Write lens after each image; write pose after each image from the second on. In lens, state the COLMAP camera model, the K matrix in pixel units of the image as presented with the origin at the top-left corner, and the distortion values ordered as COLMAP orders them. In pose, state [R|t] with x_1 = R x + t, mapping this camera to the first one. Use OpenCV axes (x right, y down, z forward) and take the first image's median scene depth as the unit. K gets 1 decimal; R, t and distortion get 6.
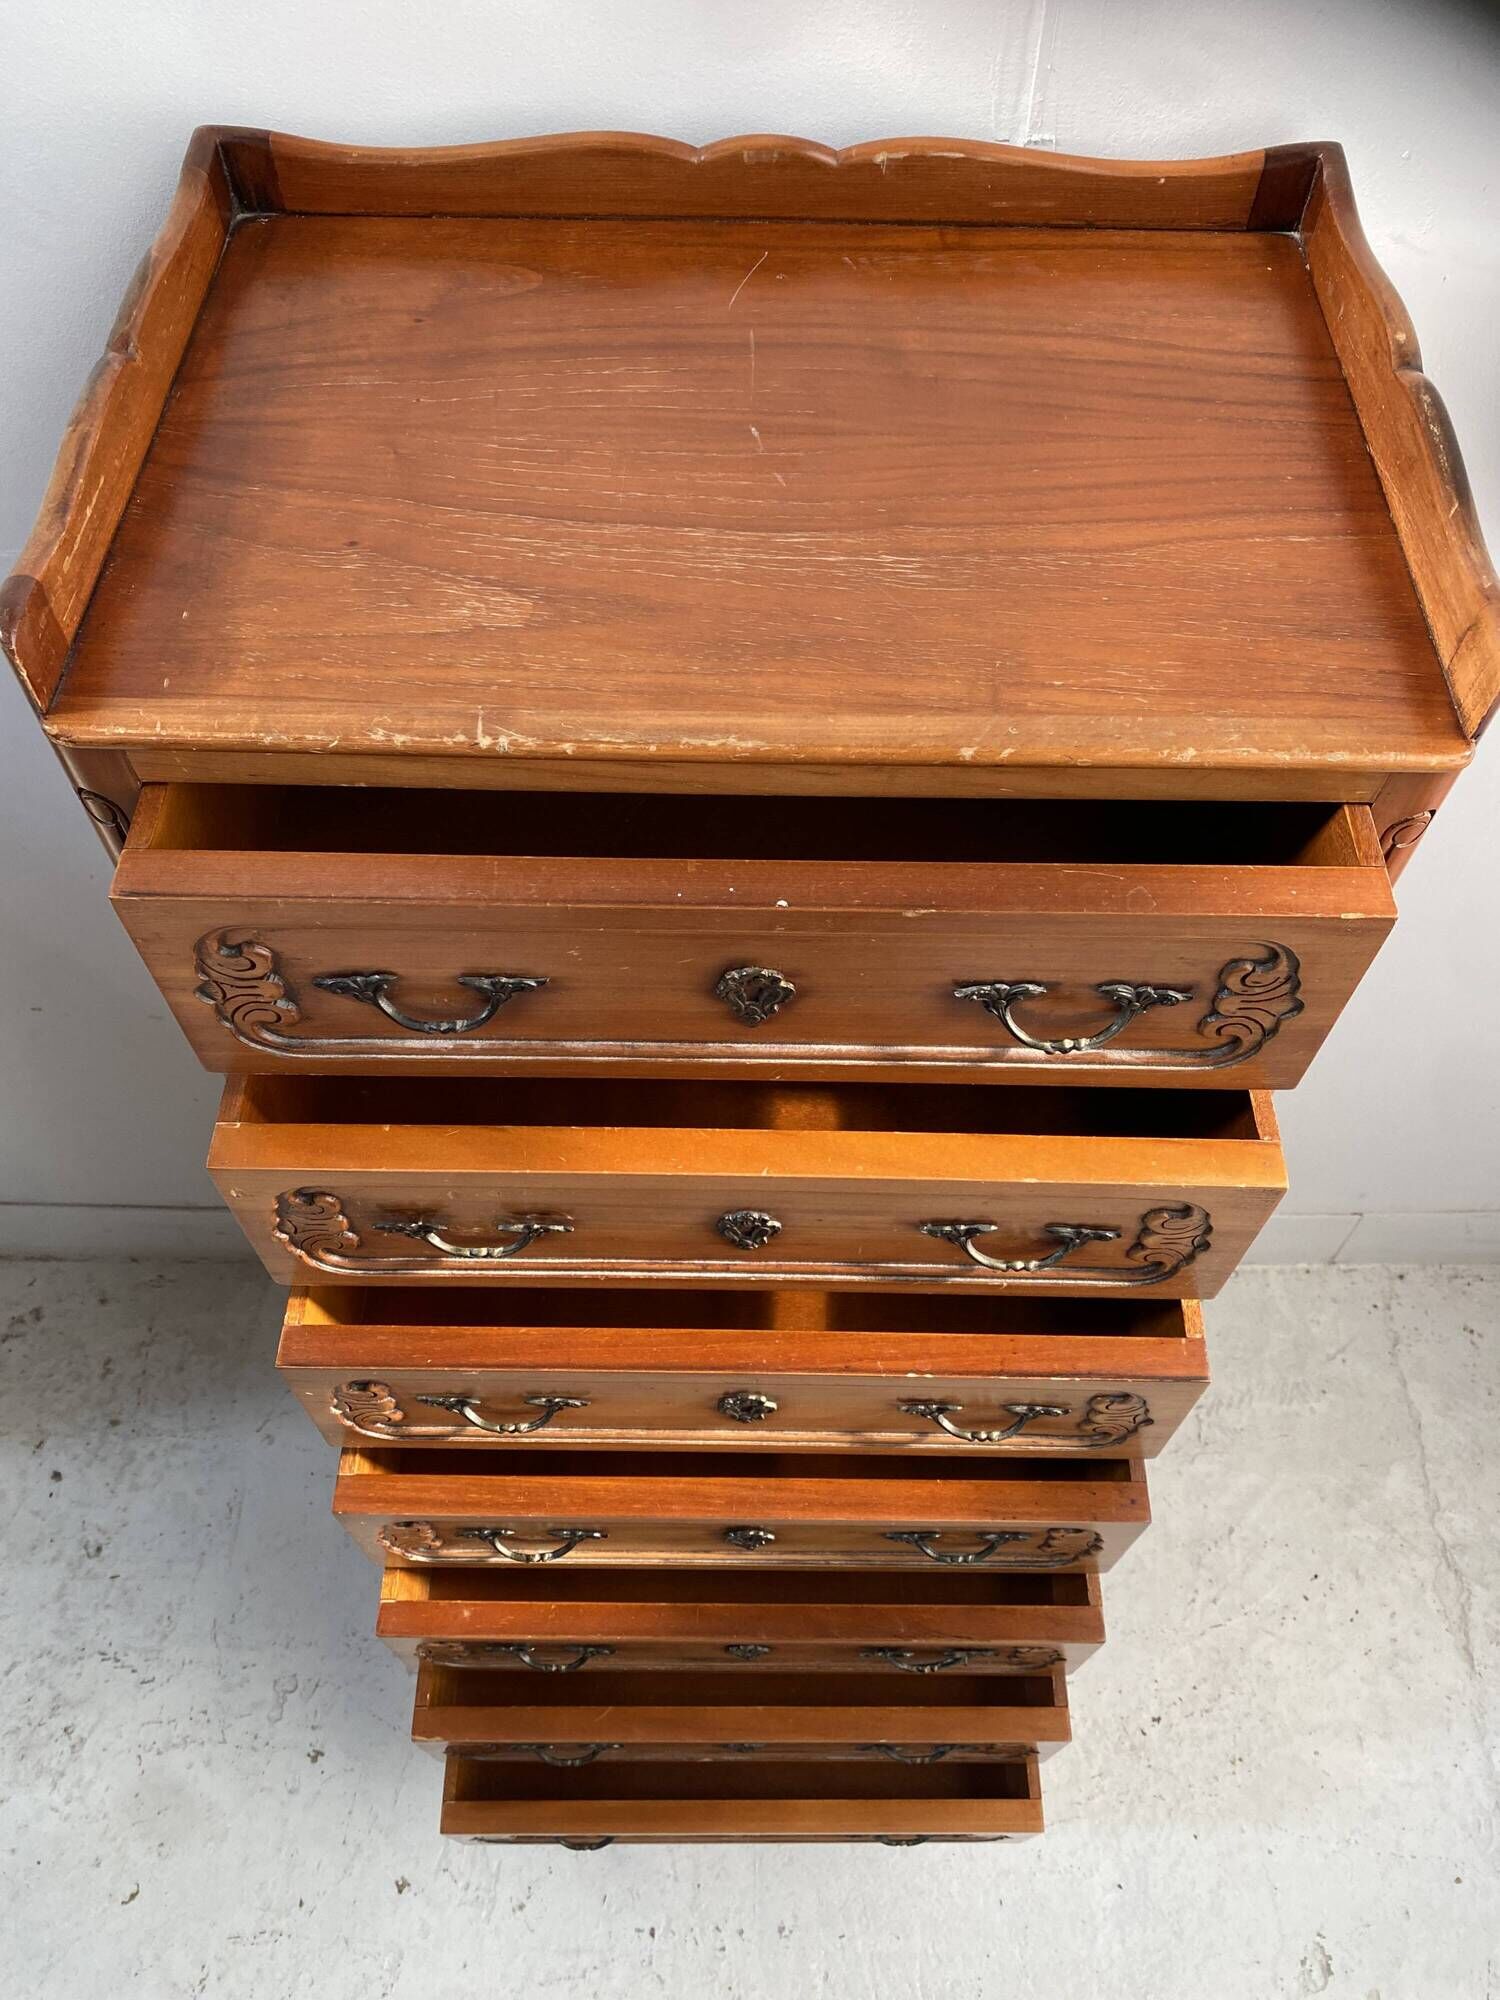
lens RADIAL K [[1517.1, 0, 759.0], [0, 1517.1, 981.4], [0, 0, 1]] dist [0.050422, -0.058030]
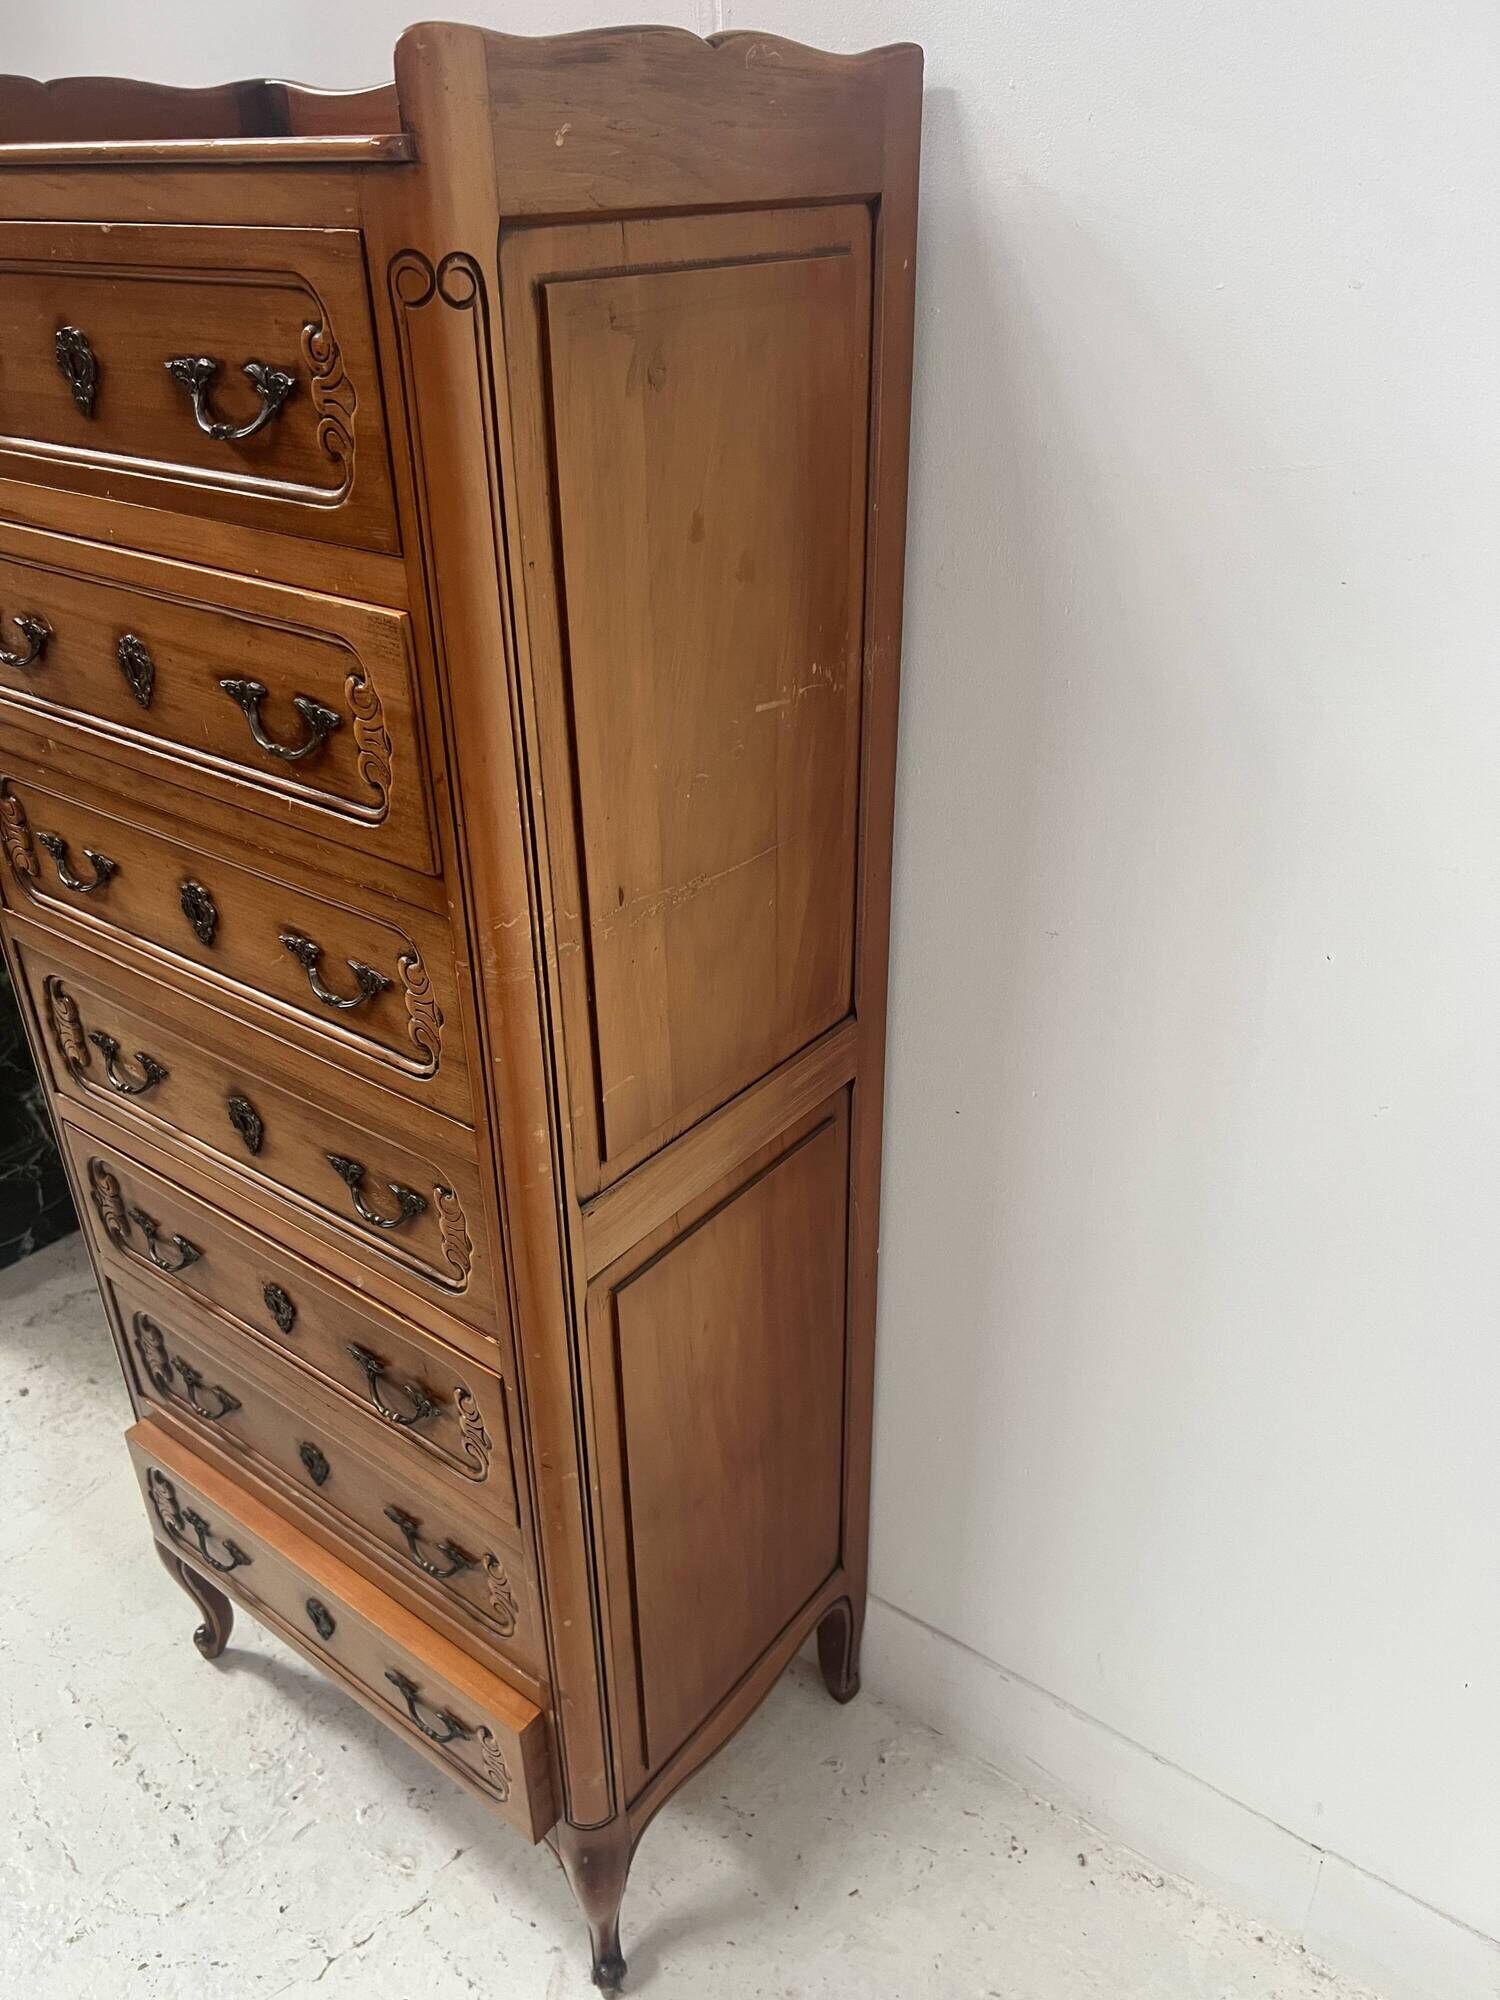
lens RADIAL K [[1517.1, 0, 751.2], [0, 1517.1, 1006.1], [0, 0, 1]] dist [0.050422, -0.058030]
pose [[0.801613, 0.274503, -0.531098, 0.456749], [-0.485931, 0.816662, -0.311341, 0.184363], [0.348263, 0.507652, 0.788037, 0.177265]]
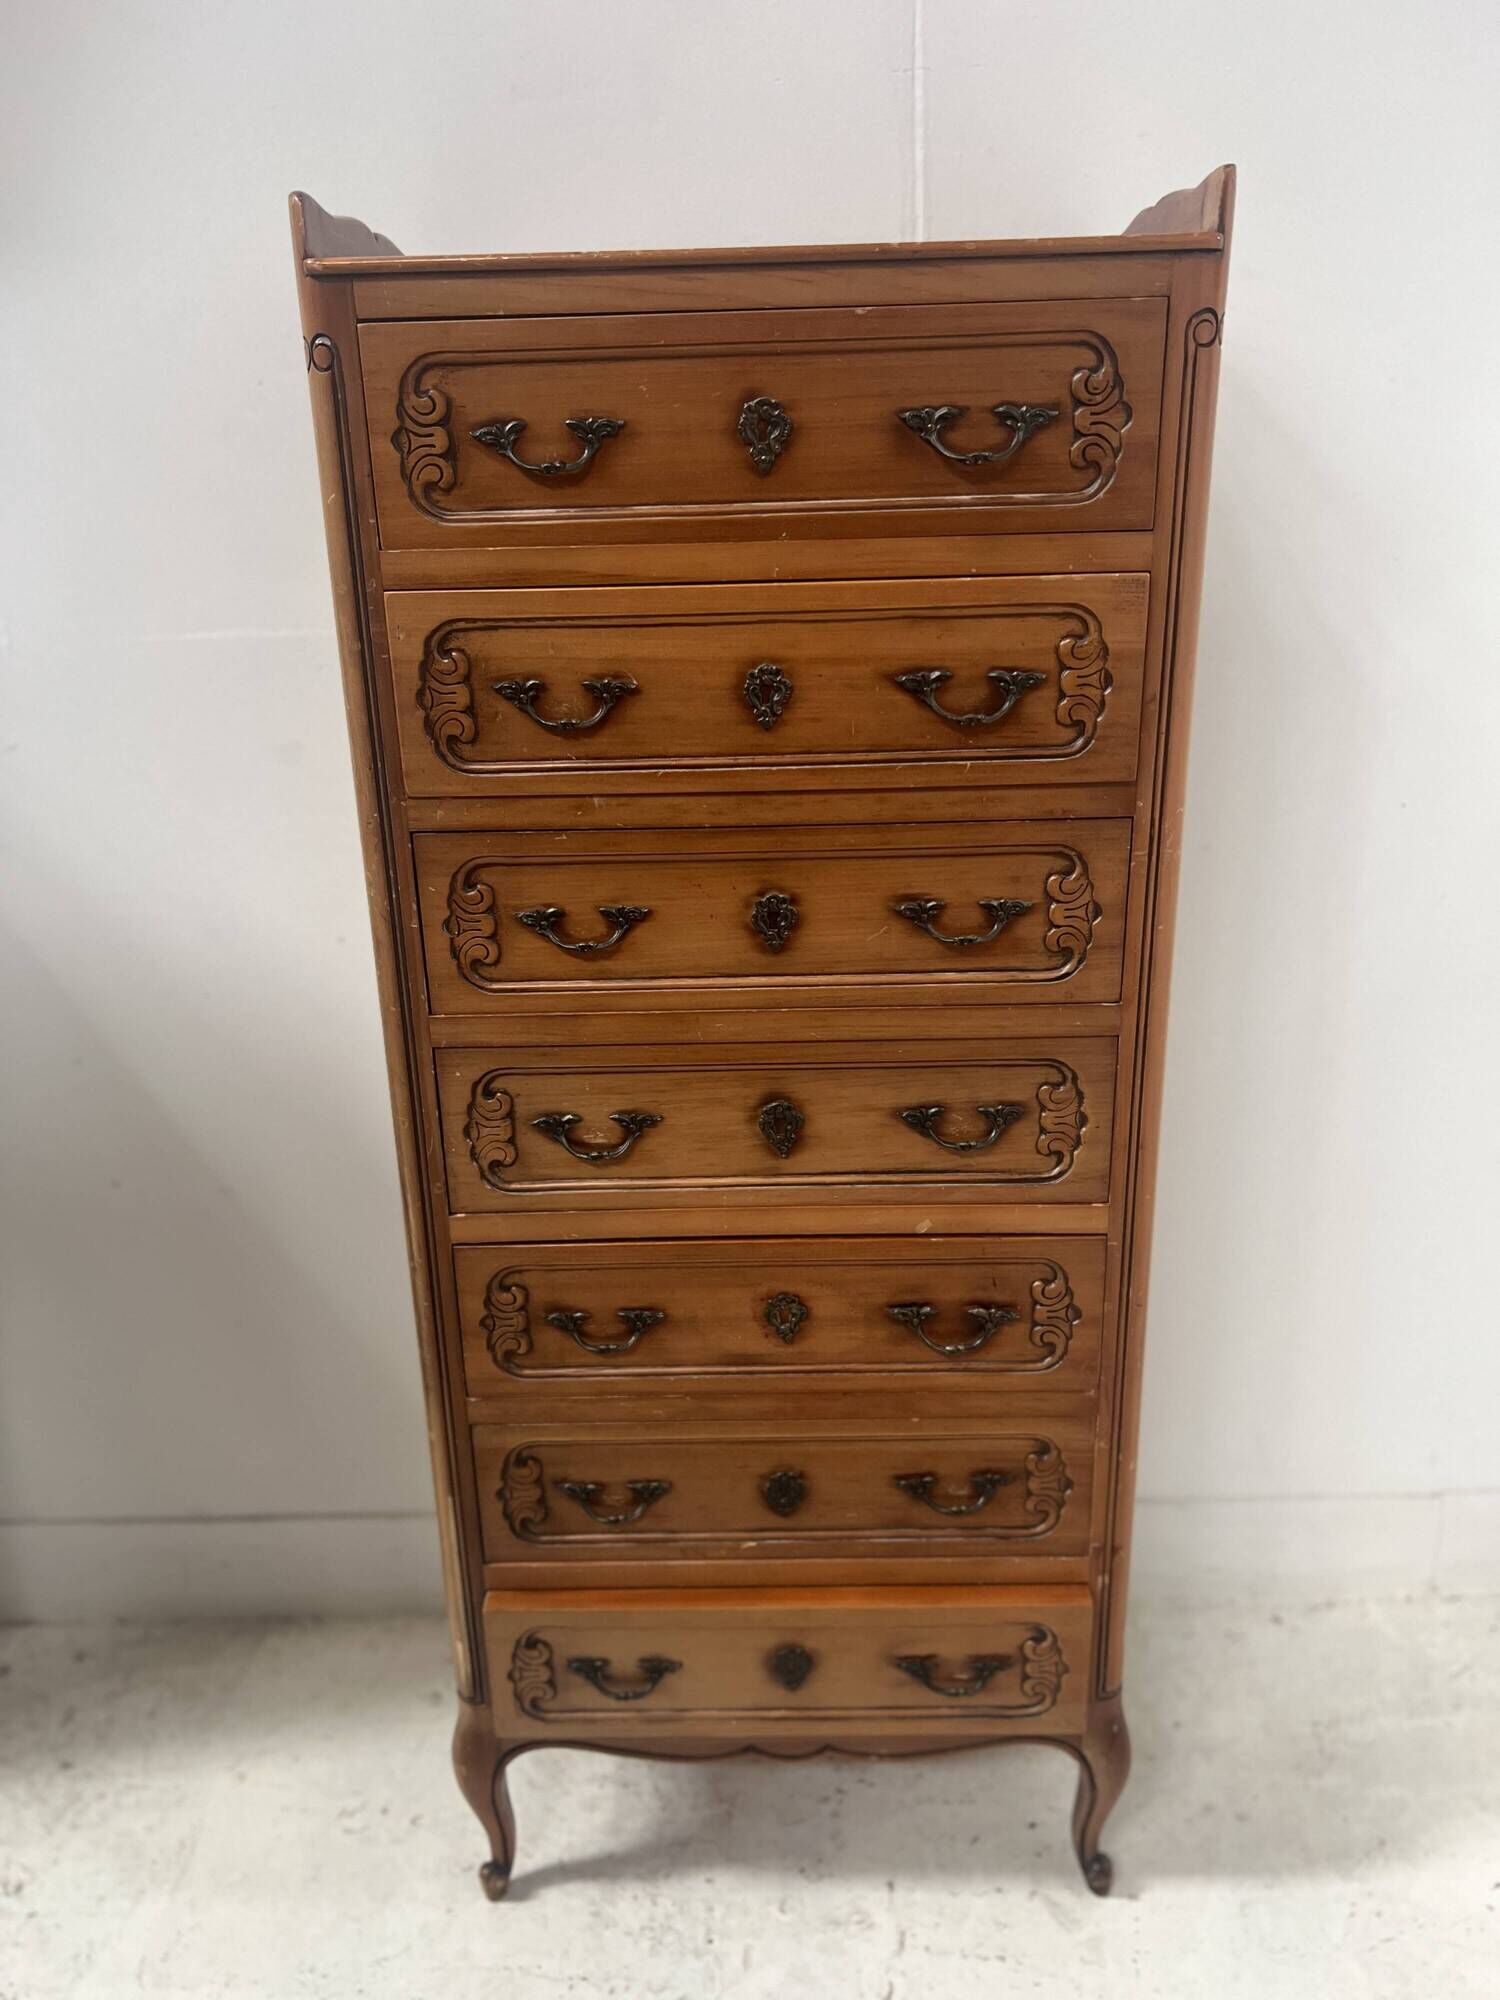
lens RADIAL K [[1517.1, 0, 747.4], [0, 1517.1, 1011.7], [0, 0, 1]] dist [0.050422, -0.058030]
pose [[0.999299, -0.033171, -0.017377, -0.004041], [0.016297, 0.803020, -0.595729, 0.473724], [0.033715, 0.595028, 0.802998, 0.057015]]
